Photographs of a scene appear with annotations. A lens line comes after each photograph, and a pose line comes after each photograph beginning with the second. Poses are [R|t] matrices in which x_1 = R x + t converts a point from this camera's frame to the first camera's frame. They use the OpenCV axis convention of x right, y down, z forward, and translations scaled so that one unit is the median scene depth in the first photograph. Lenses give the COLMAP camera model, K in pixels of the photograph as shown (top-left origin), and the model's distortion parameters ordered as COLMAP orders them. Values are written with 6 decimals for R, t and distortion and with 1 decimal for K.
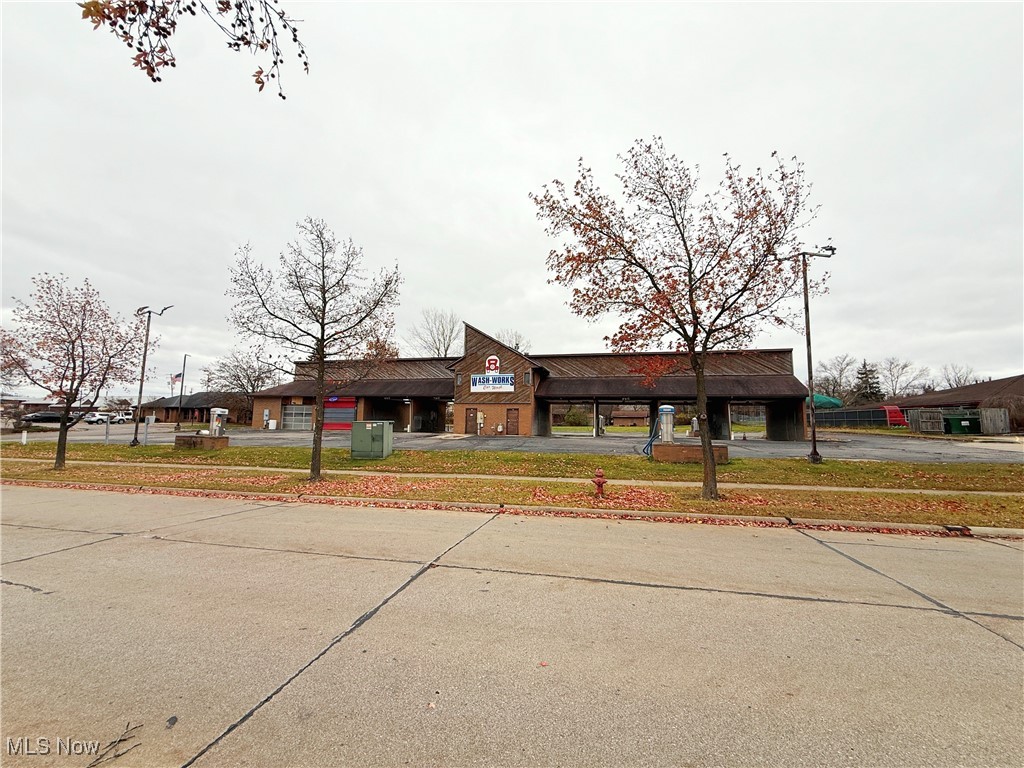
lens RADIAL K [[403.4, 0, 511.1], [0, 403.4, 377.8], [0, 0, 1]] dist [-0.000457, 0.000190]
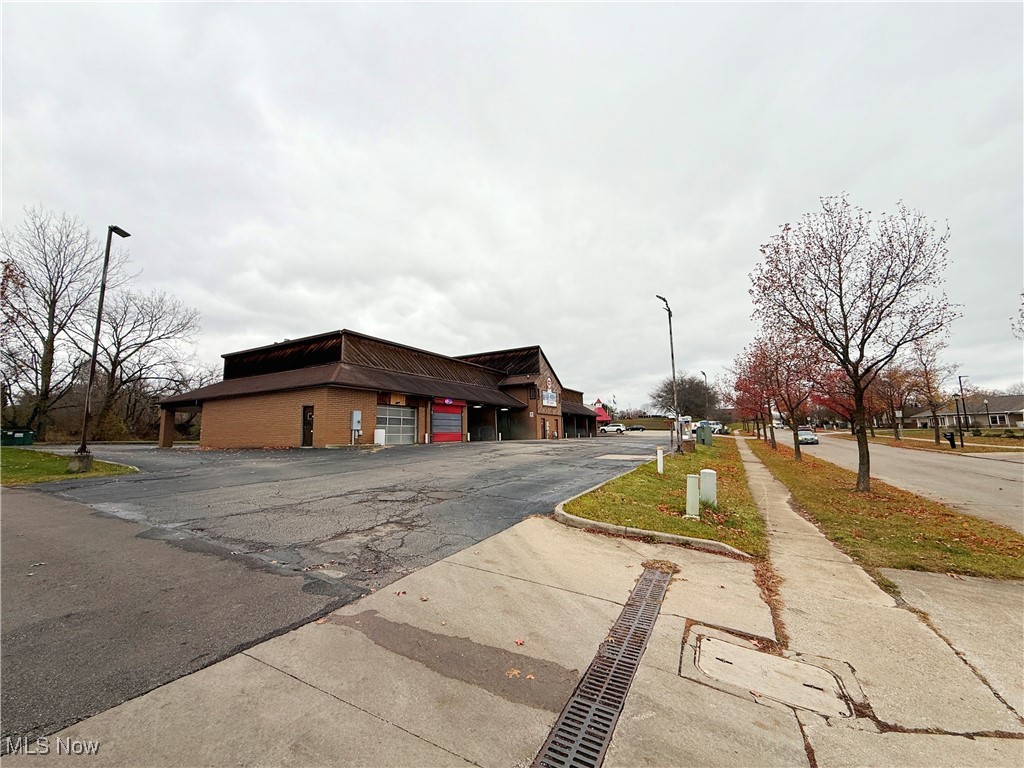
lens RADIAL K [[406.6, 0, 510.6], [0, 406.6, 382.0], [0, 0, 1]] dist [-0.001641, 0.000213]
pose [[0.240593, 0.106851, 0.964727, -2.976842], [-0.088596, 0.992191, -0.087798, 0.186112], [-0.966574, -0.064347, 0.248181, 1.767765]]
